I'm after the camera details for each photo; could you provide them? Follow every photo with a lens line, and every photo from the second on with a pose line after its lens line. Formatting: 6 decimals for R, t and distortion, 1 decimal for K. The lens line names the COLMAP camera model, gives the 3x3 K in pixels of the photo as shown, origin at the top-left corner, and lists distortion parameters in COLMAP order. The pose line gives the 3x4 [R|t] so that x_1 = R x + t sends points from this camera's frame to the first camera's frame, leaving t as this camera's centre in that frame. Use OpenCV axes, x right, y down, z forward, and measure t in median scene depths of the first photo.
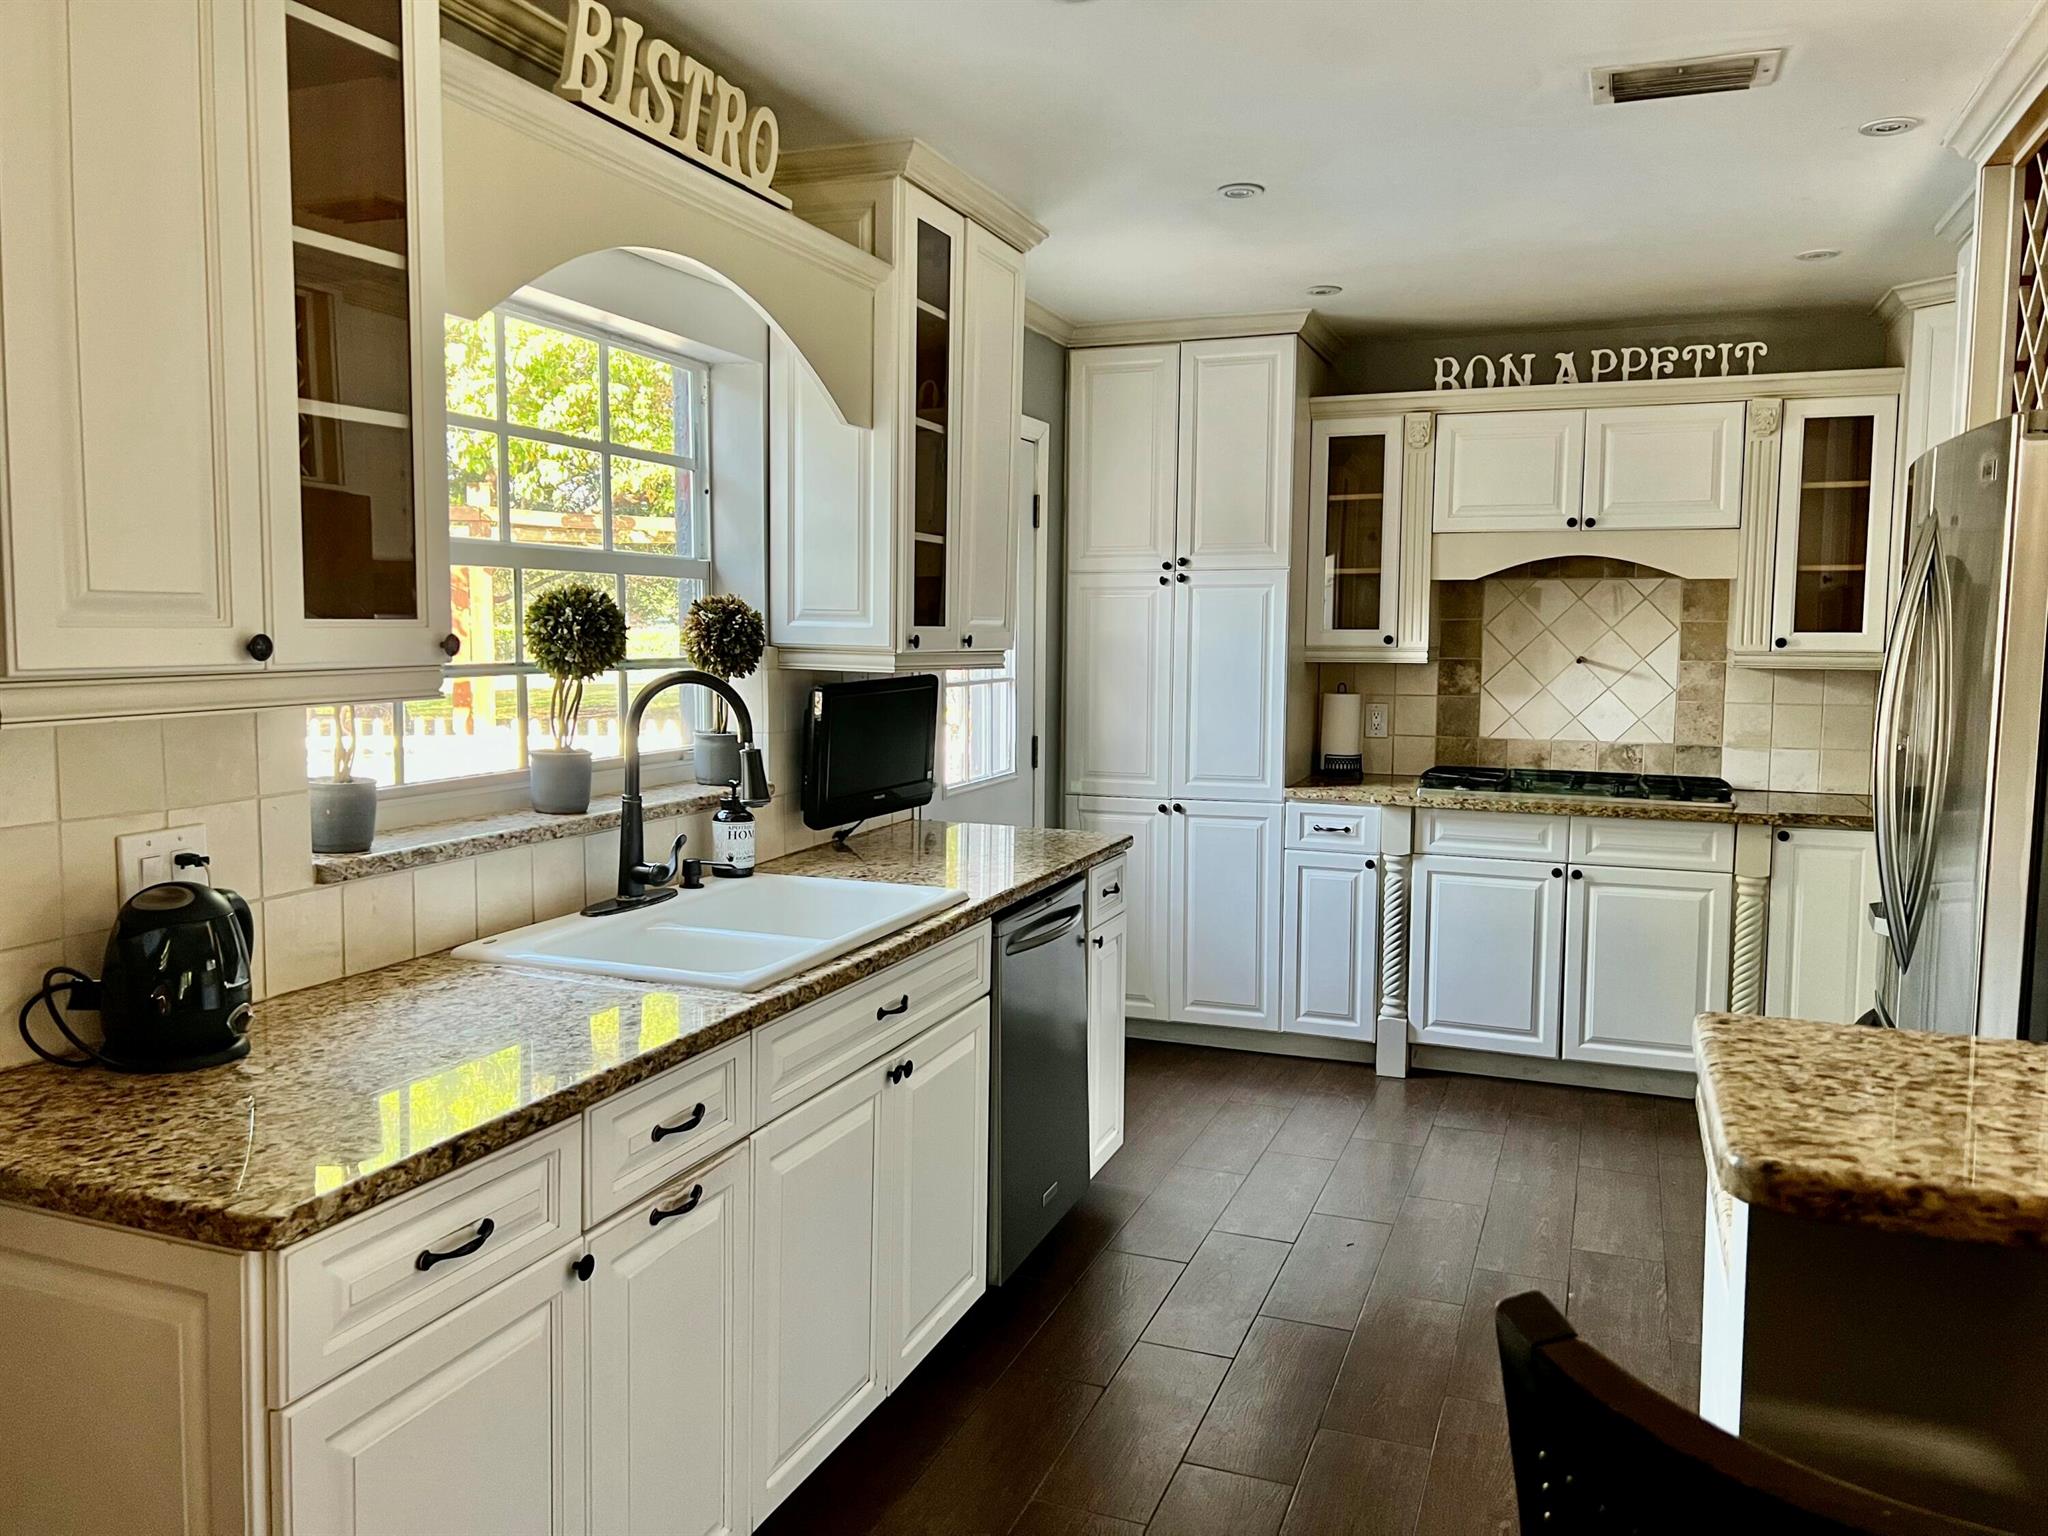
lens RADIAL K [[1538.1, 0, 1027.6], [0, 1538.1, 764.7], [0, 0, 1]] dist [0.042124, -0.026558]
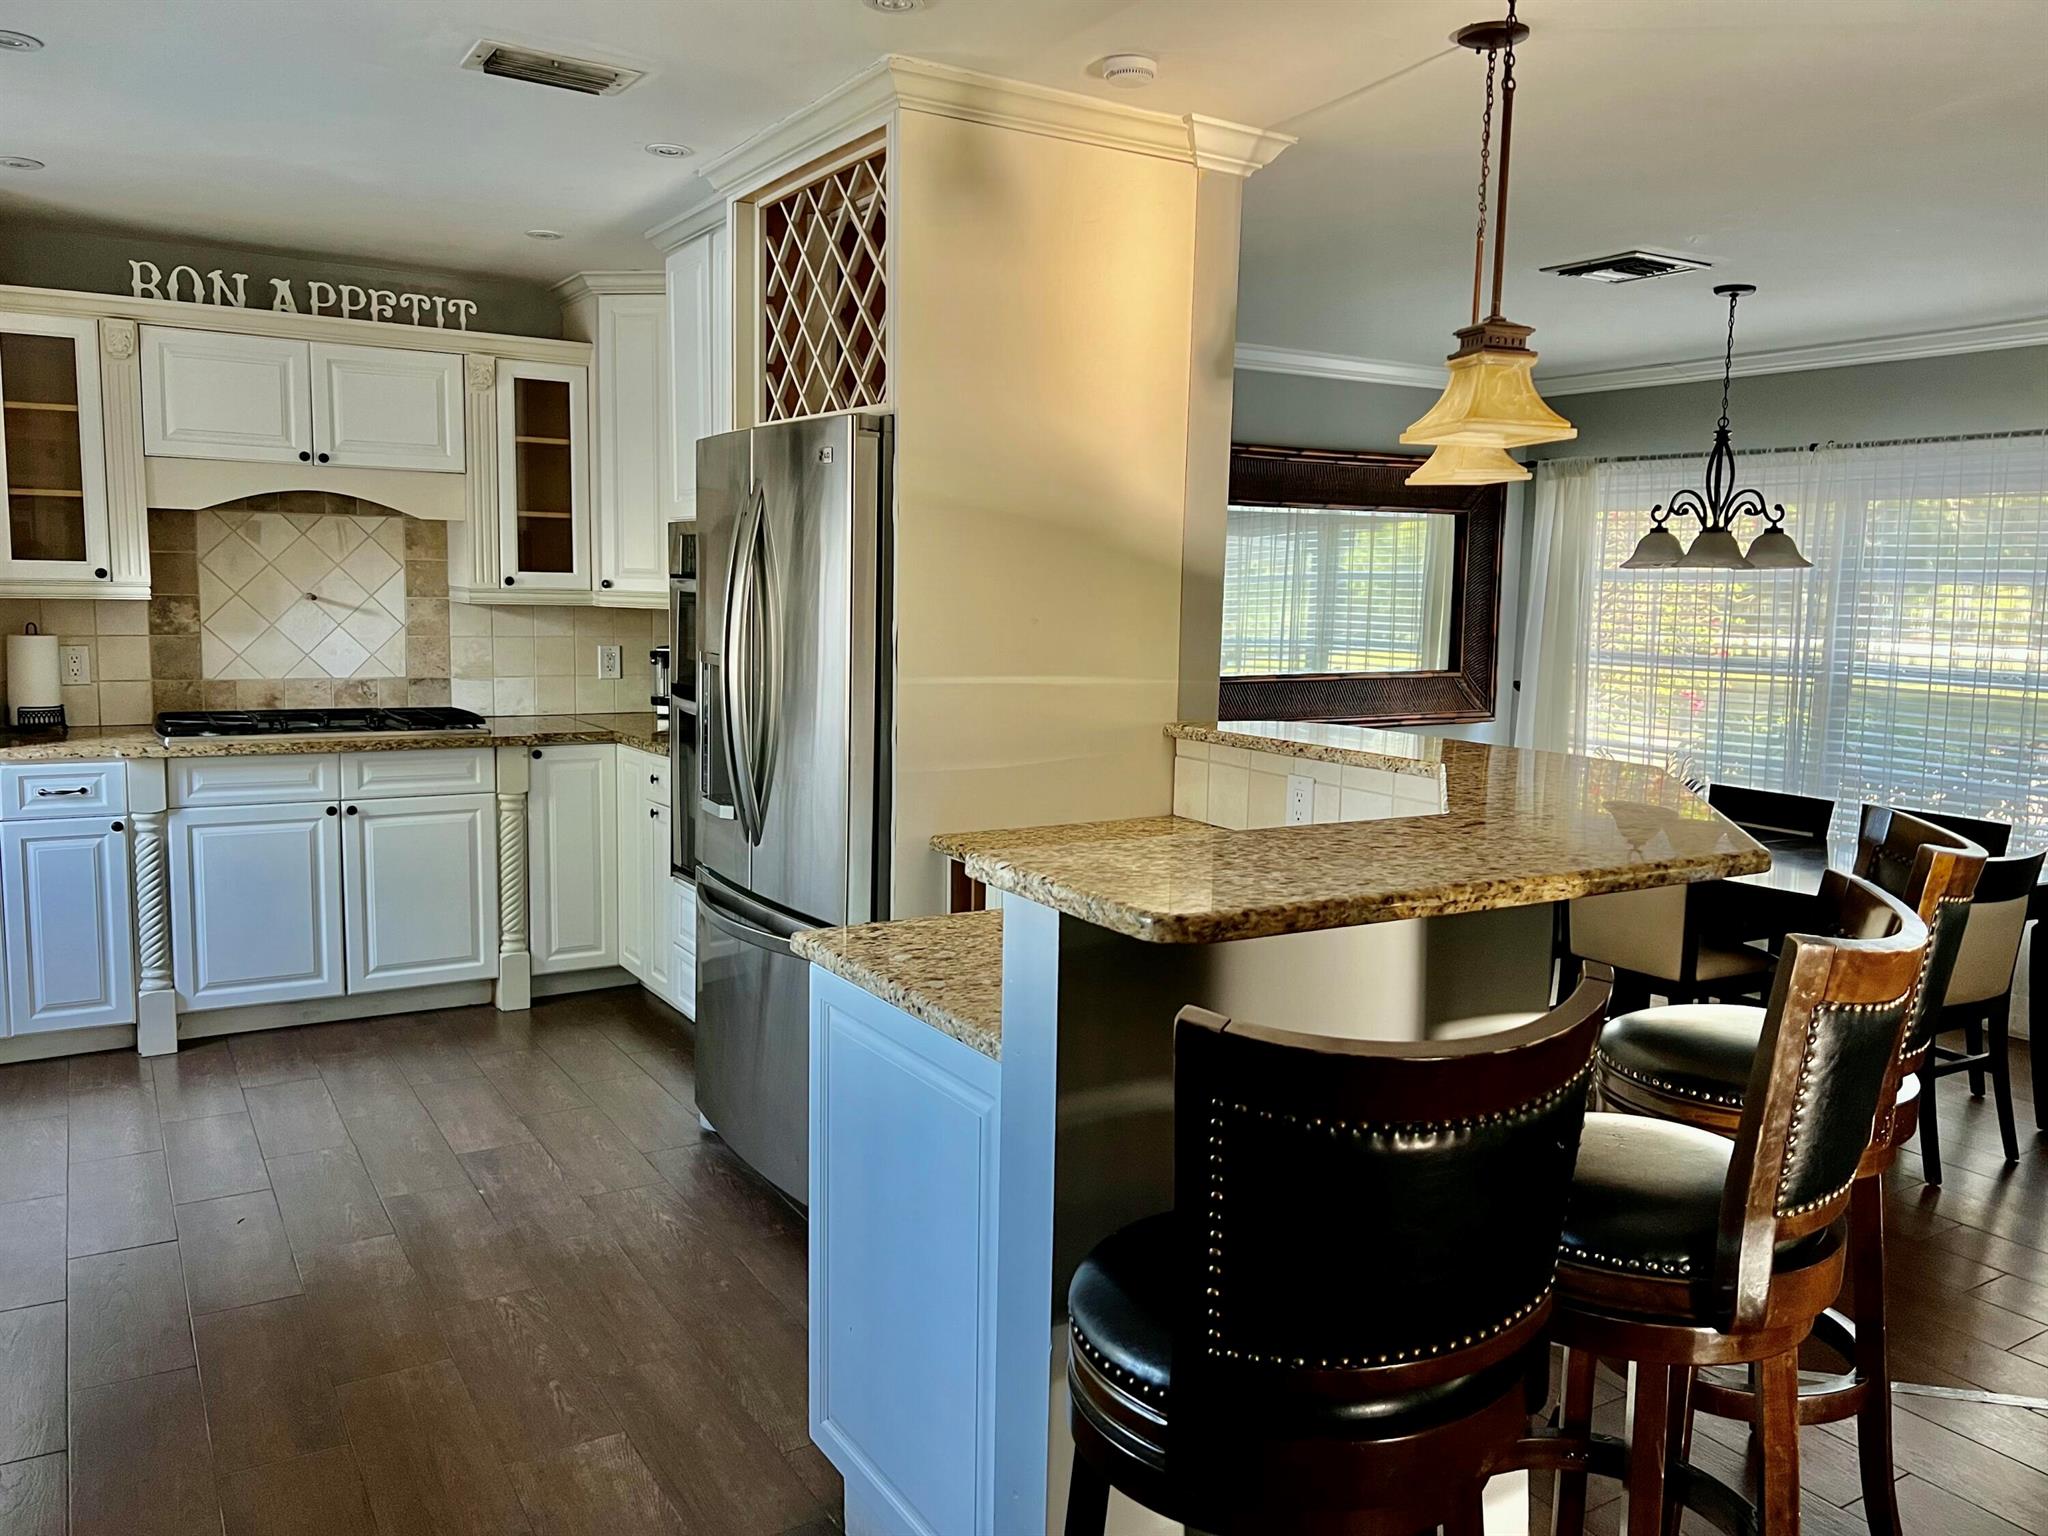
lens RADIAL K [[1538.1, 0, 1032.0], [0, 1538.1, 768.2], [0, 0, 1]] dist [0.042124, -0.026558]
pose [[0.611508, -0.091608, 0.785917, -0.159577], [0.057113, 0.995795, 0.071633, -0.003199], [-0.789174, 0.001081, 0.614169, 0.028053]]
